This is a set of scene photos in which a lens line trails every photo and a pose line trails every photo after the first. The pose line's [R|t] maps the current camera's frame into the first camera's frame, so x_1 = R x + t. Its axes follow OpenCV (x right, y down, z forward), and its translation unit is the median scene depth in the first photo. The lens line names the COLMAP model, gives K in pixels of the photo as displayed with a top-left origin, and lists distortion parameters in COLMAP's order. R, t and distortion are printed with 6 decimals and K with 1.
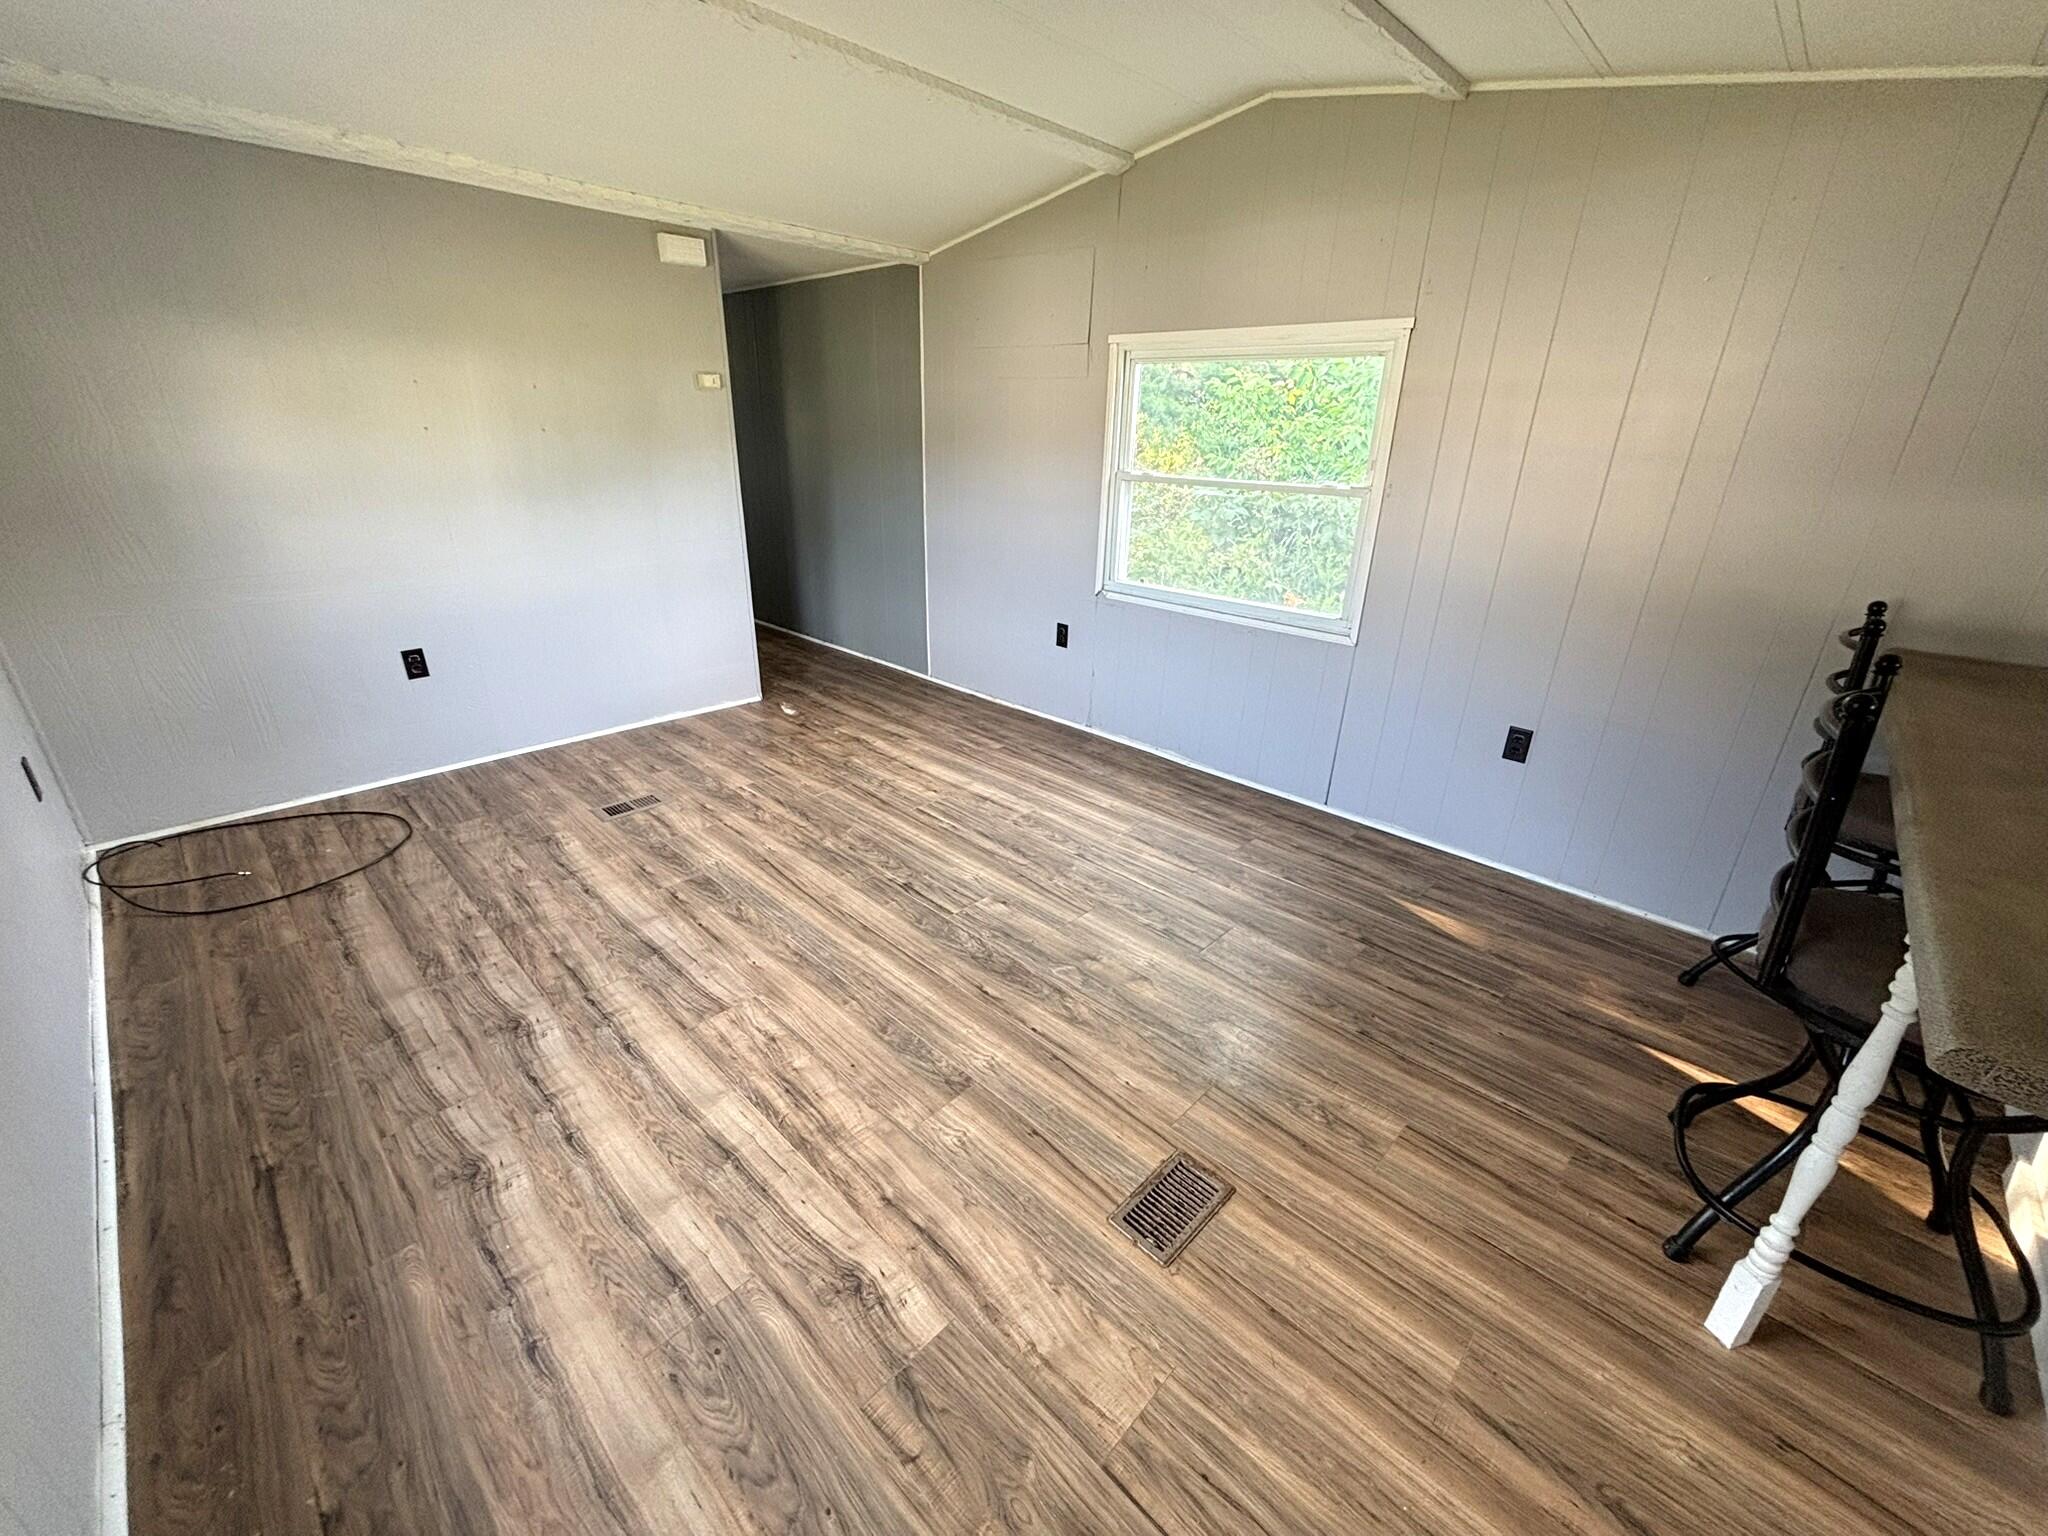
lens RADIAL K [[824.8, 0, 1017.3], [0, 824.8, 762.3], [0, 0, 1]] dist [0.001545, 0.001101]
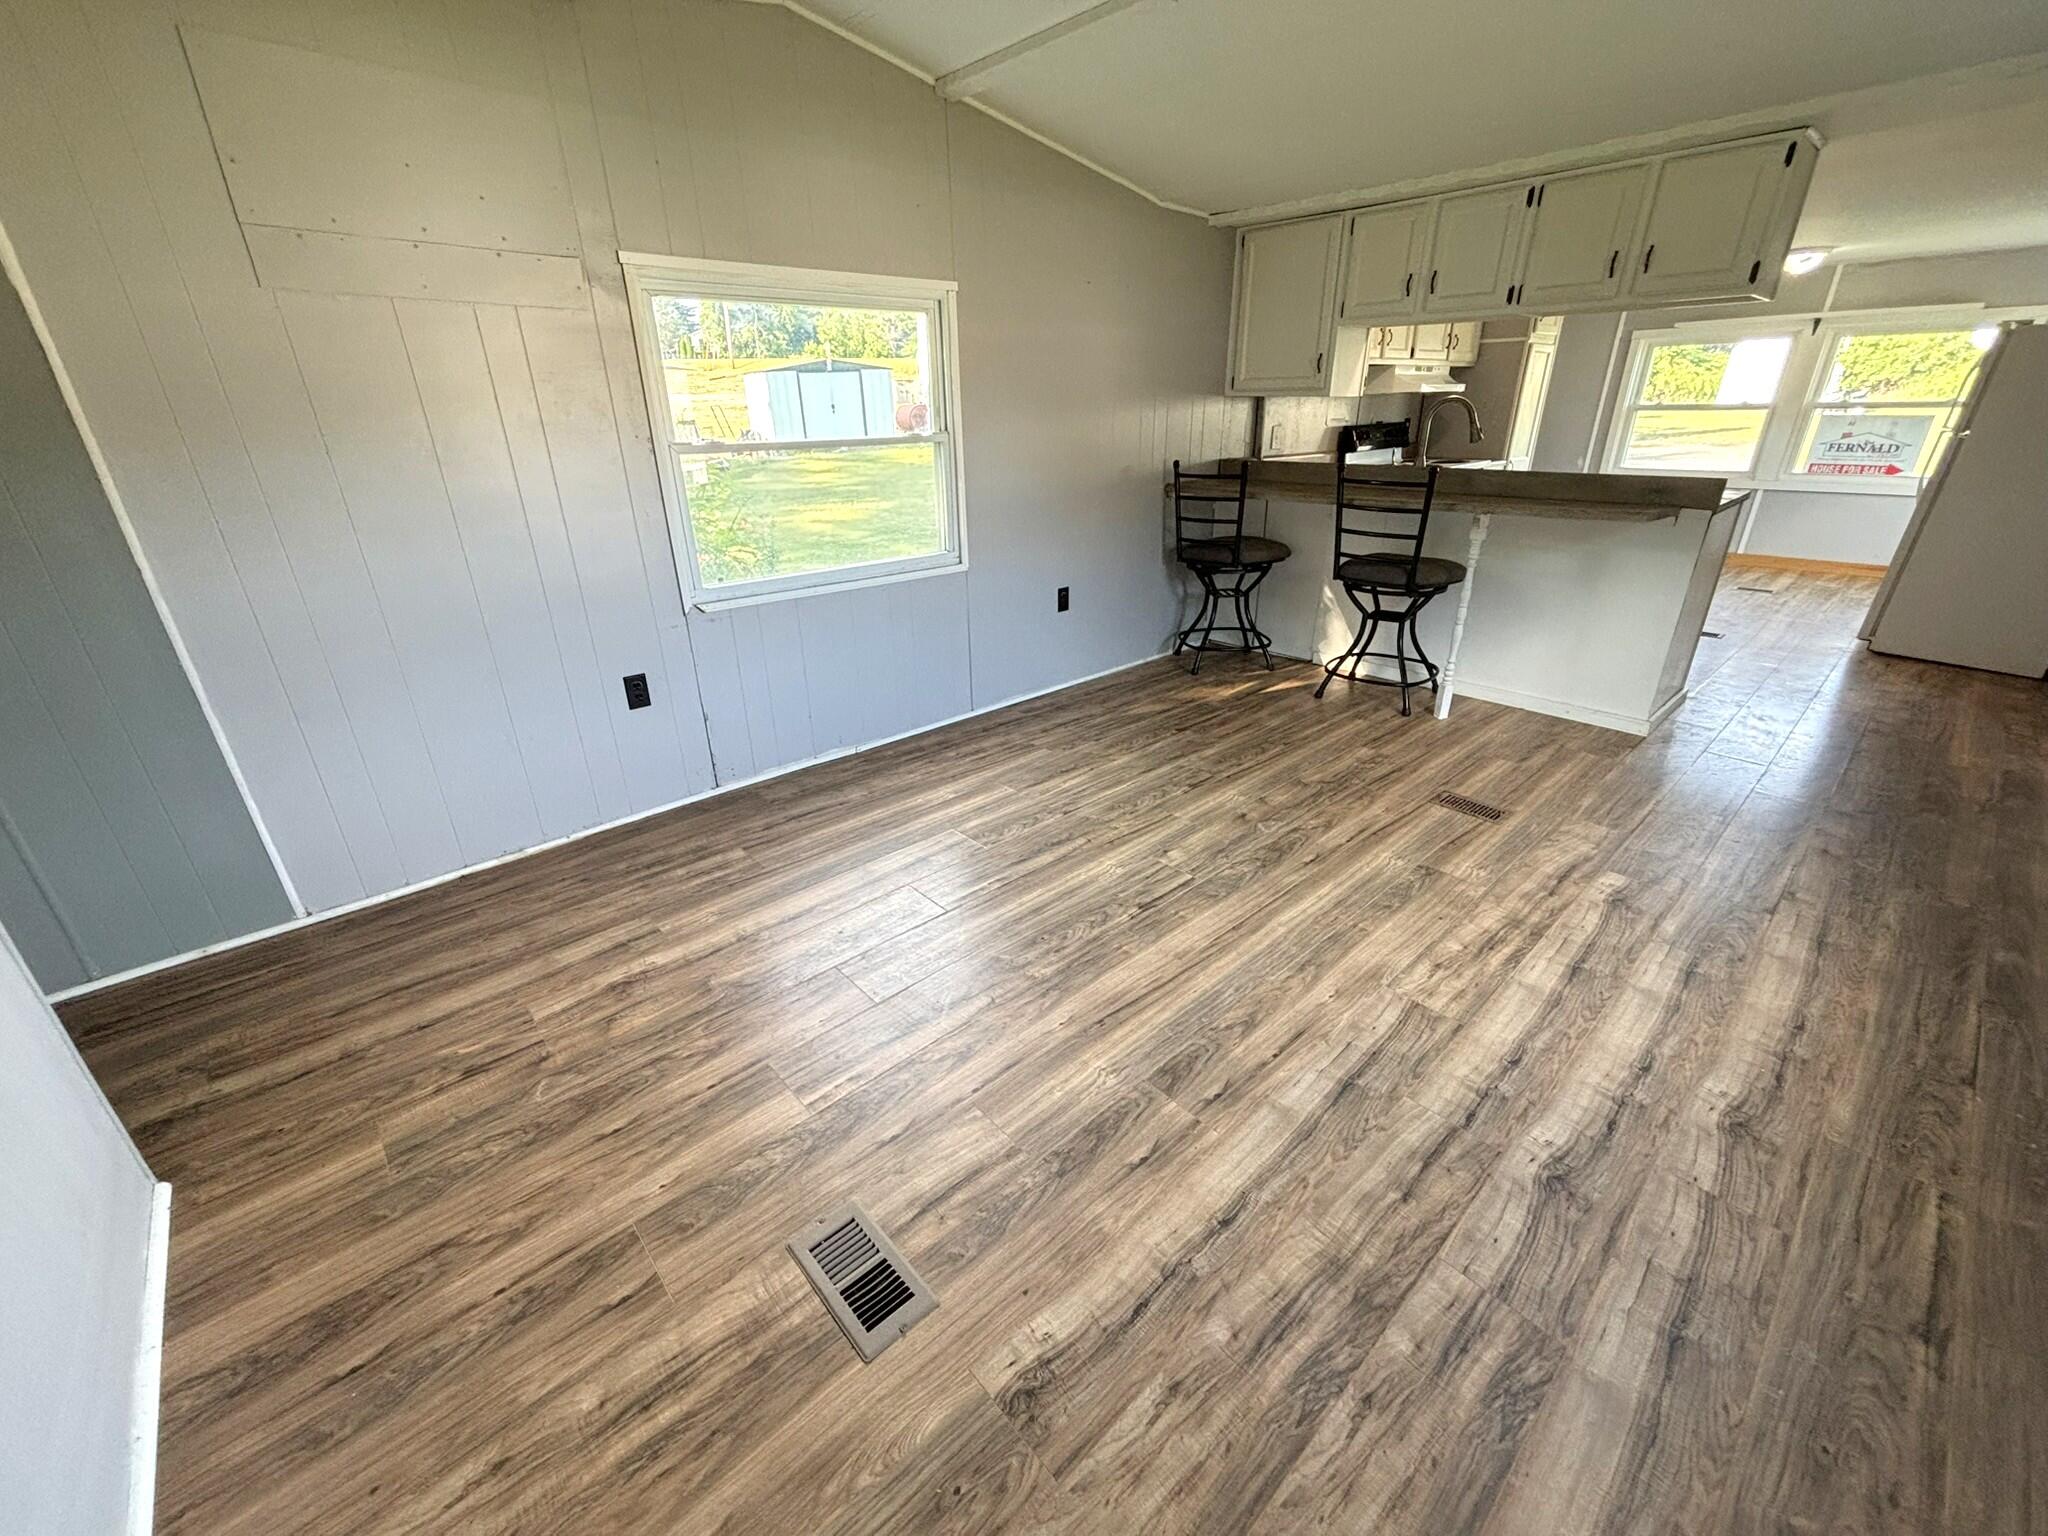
lens RADIAL K [[824.8, 0, 1024.1], [0, 824.8, 753.8], [0, 0, 1]] dist [0.001545, 0.001101]
pose [[0.068162, -0.415902, 0.906851, -0.855160], [0.392577, 0.846818, 0.358862, -0.347710], [-0.917190, 0.331548, 0.220994, 0.846021]]
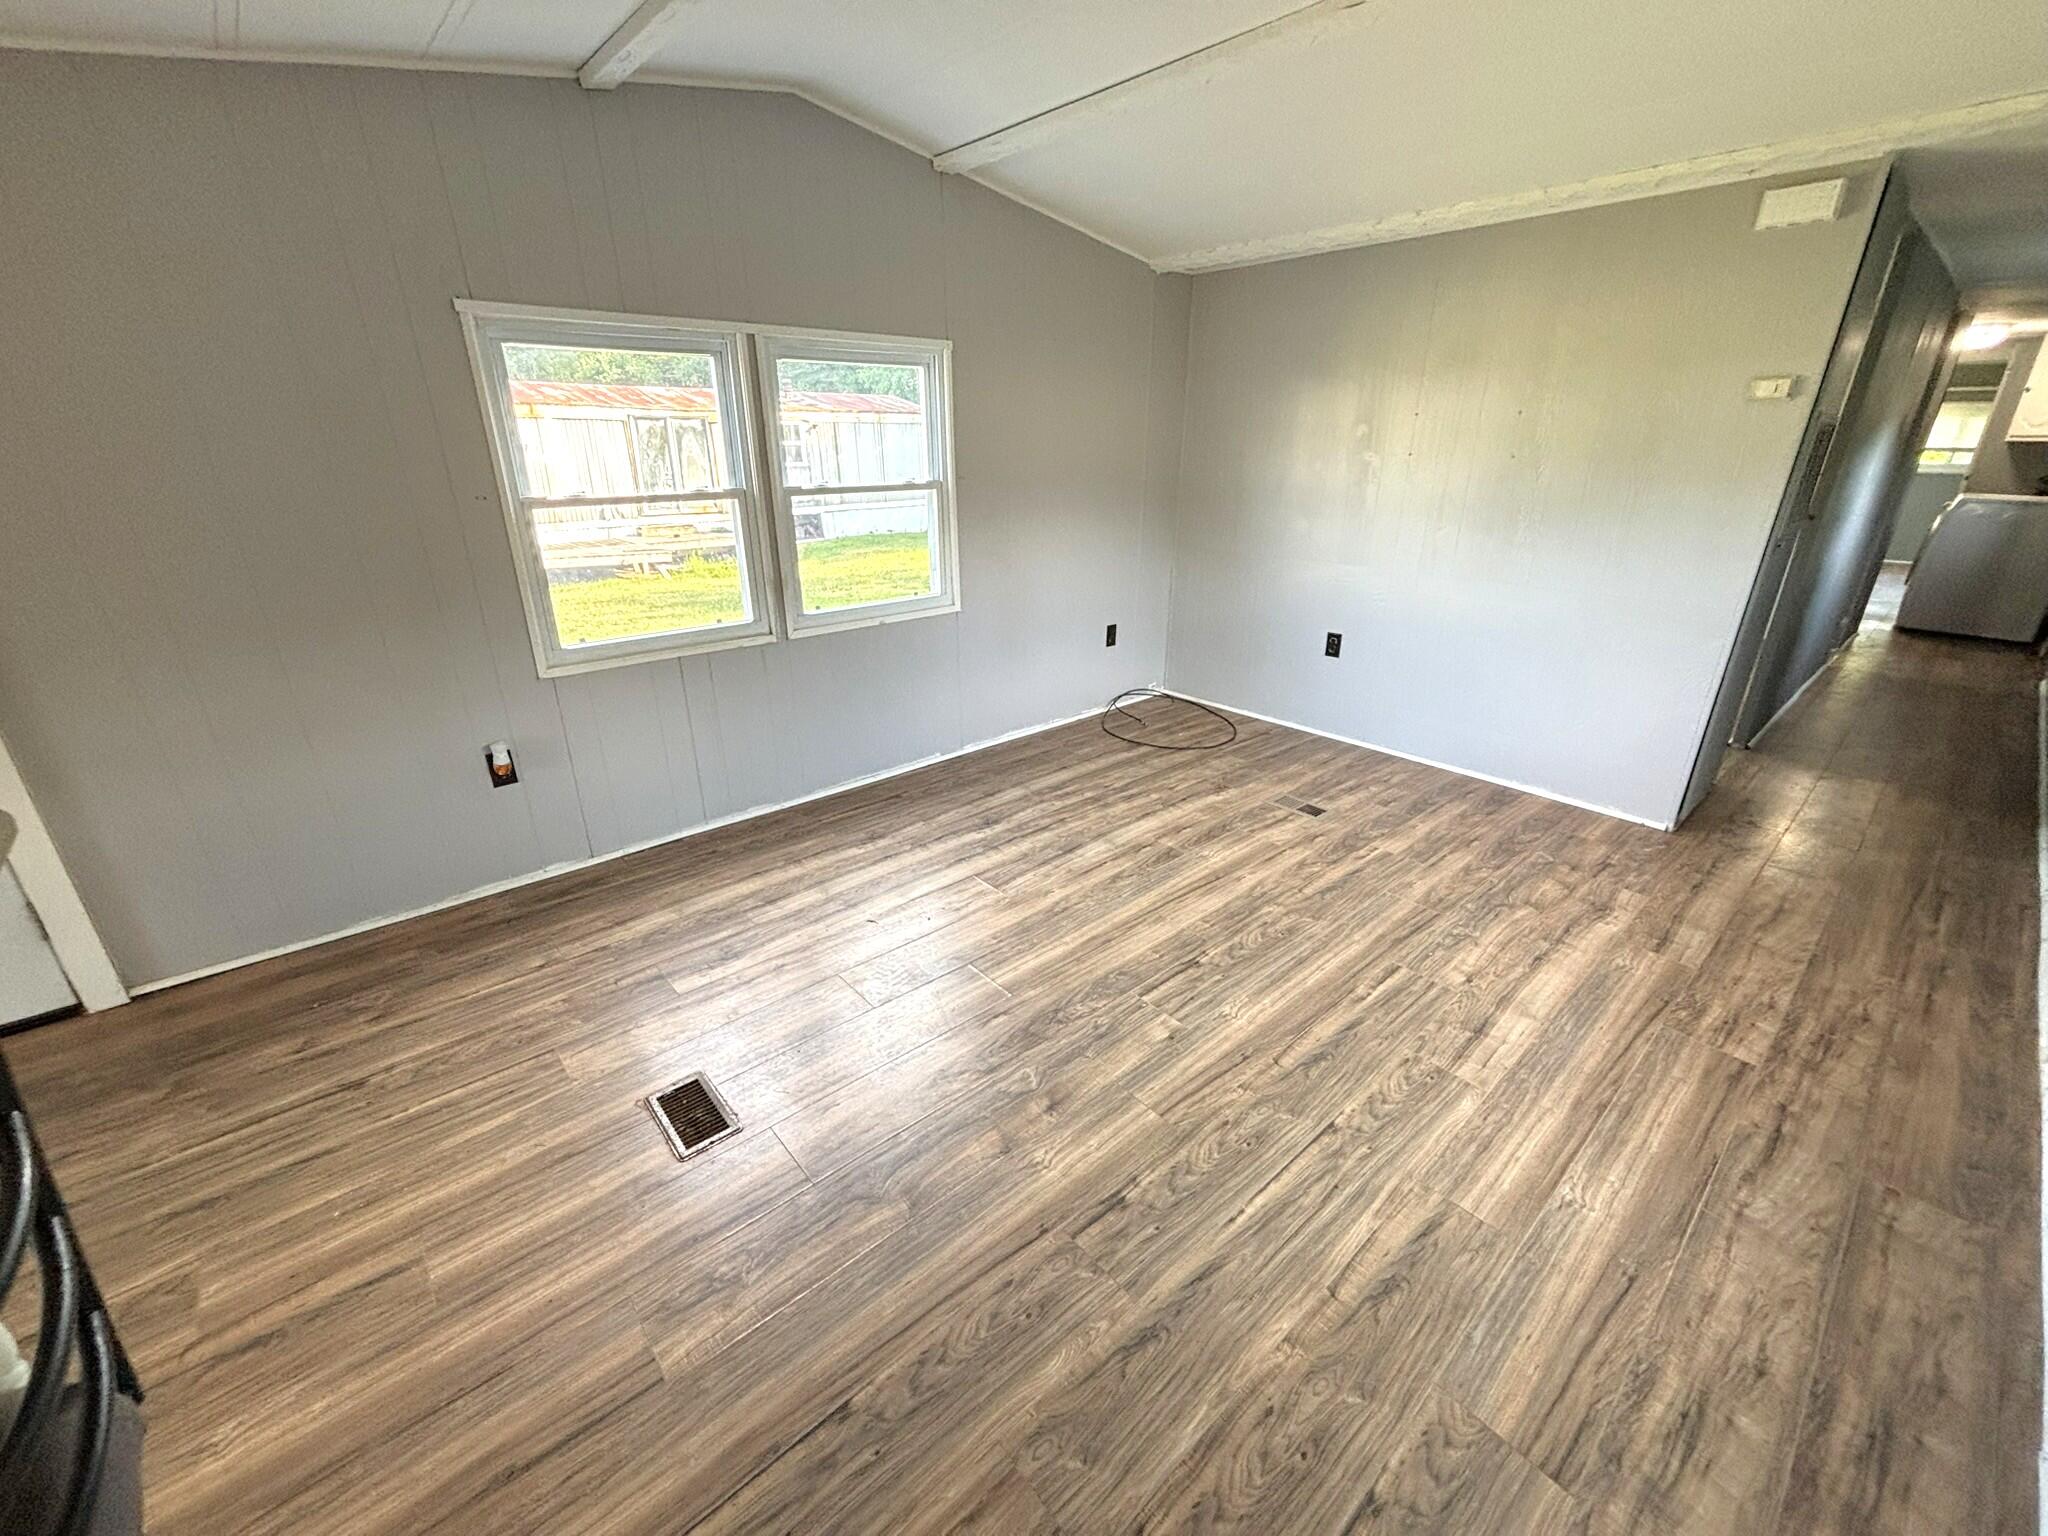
lens RADIAL K [[824.8, 0, 1028.6], [0, 824.8, 763.2], [0, 0, 1]] dist [0.001545, 0.001101]
pose [[-0.078543, 0.344724, -0.935412, 0.616362], [-0.376650, 0.858502, 0.348006, -0.268605], [0.923020, 0.379657, 0.062411, 0.681670]]
